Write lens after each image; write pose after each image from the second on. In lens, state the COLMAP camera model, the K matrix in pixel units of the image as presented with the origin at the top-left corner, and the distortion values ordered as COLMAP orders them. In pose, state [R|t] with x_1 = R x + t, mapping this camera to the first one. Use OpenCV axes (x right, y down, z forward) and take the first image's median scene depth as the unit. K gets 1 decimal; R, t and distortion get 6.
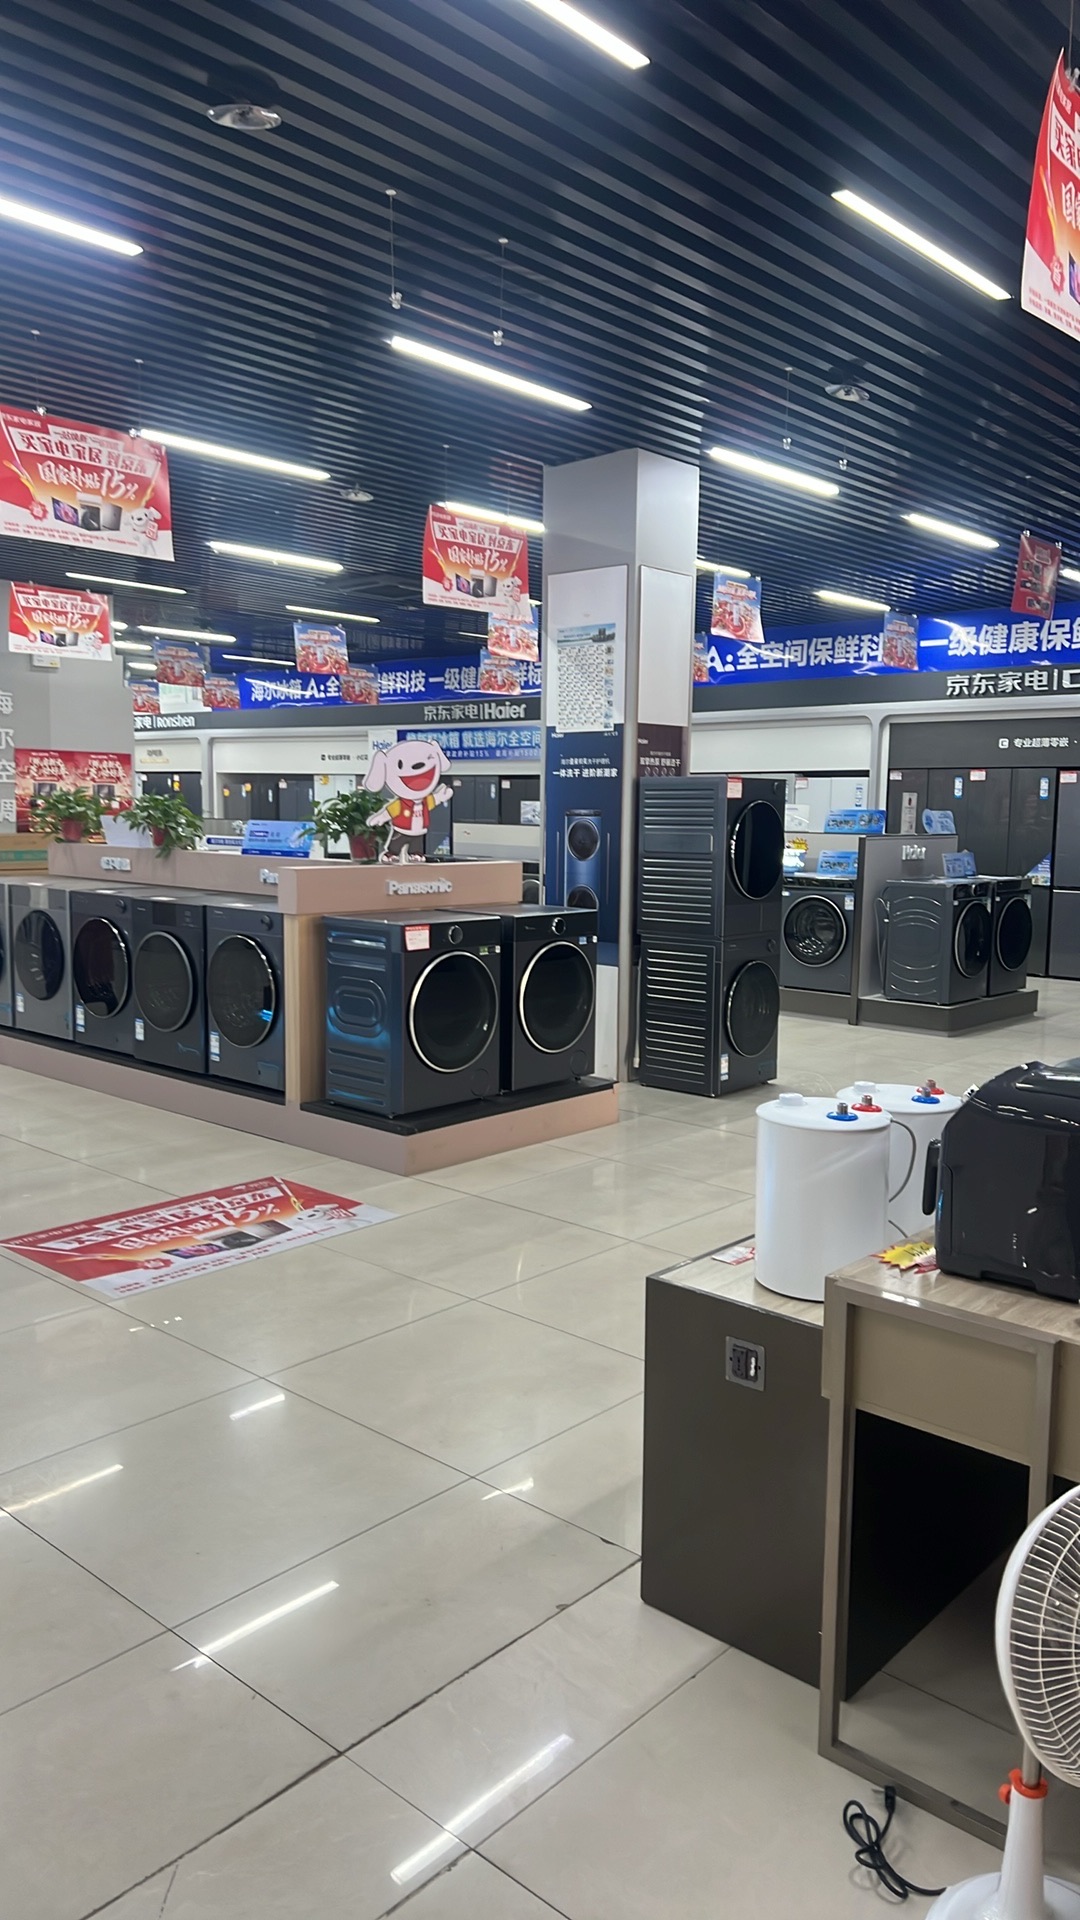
lens RADIAL K [[1402.1, 0, 537.6], [0, 1402.1, 965.4], [0, 0, 1]] dist [0.037500, -0.005992]
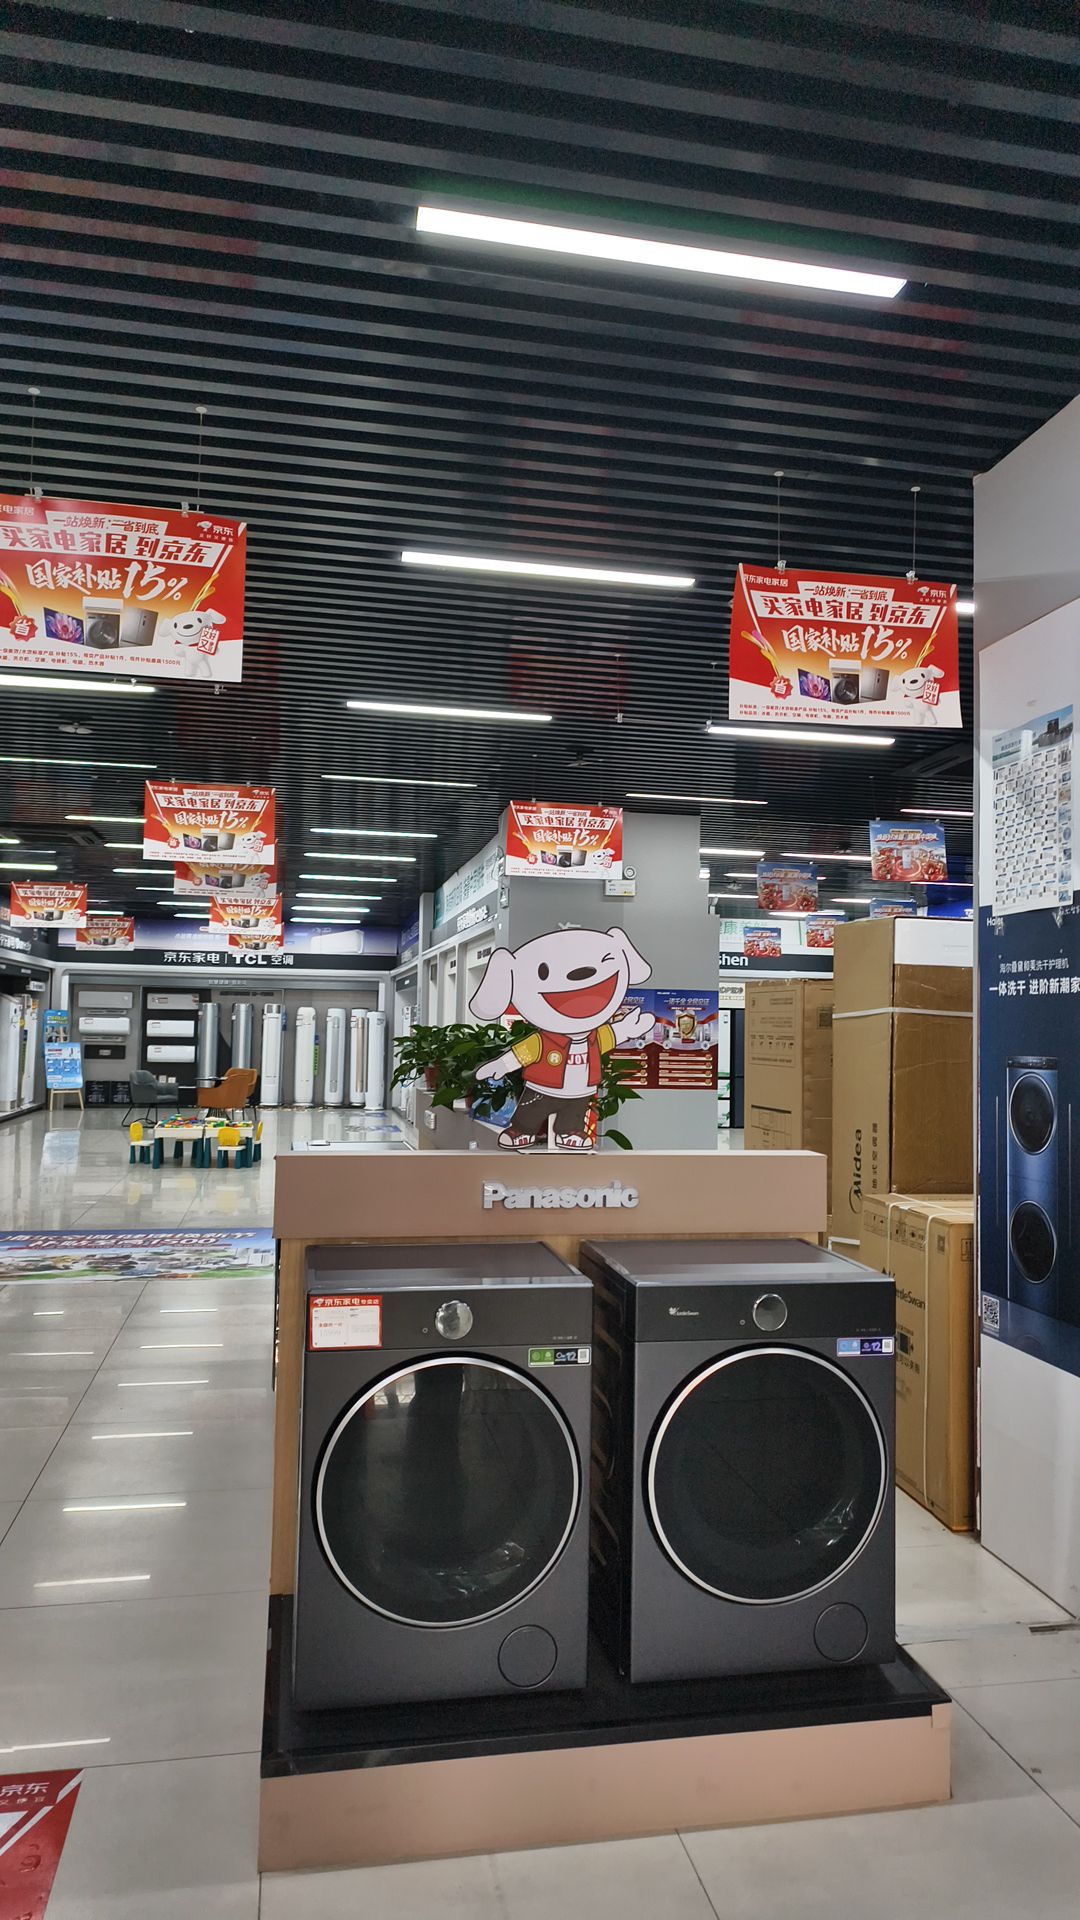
lens RADIAL K [[1253.0, 0, 539.9], [0, 1253.0, 954.4], [0, 0, 1]] dist [0.025985, -0.006536]
pose [[0.798899, -0.034148, -0.600494, 0.174212], [-0.076847, 0.984409, -0.158218, -0.061190], [0.596535, 0.172547, 0.783820, 0.524908]]
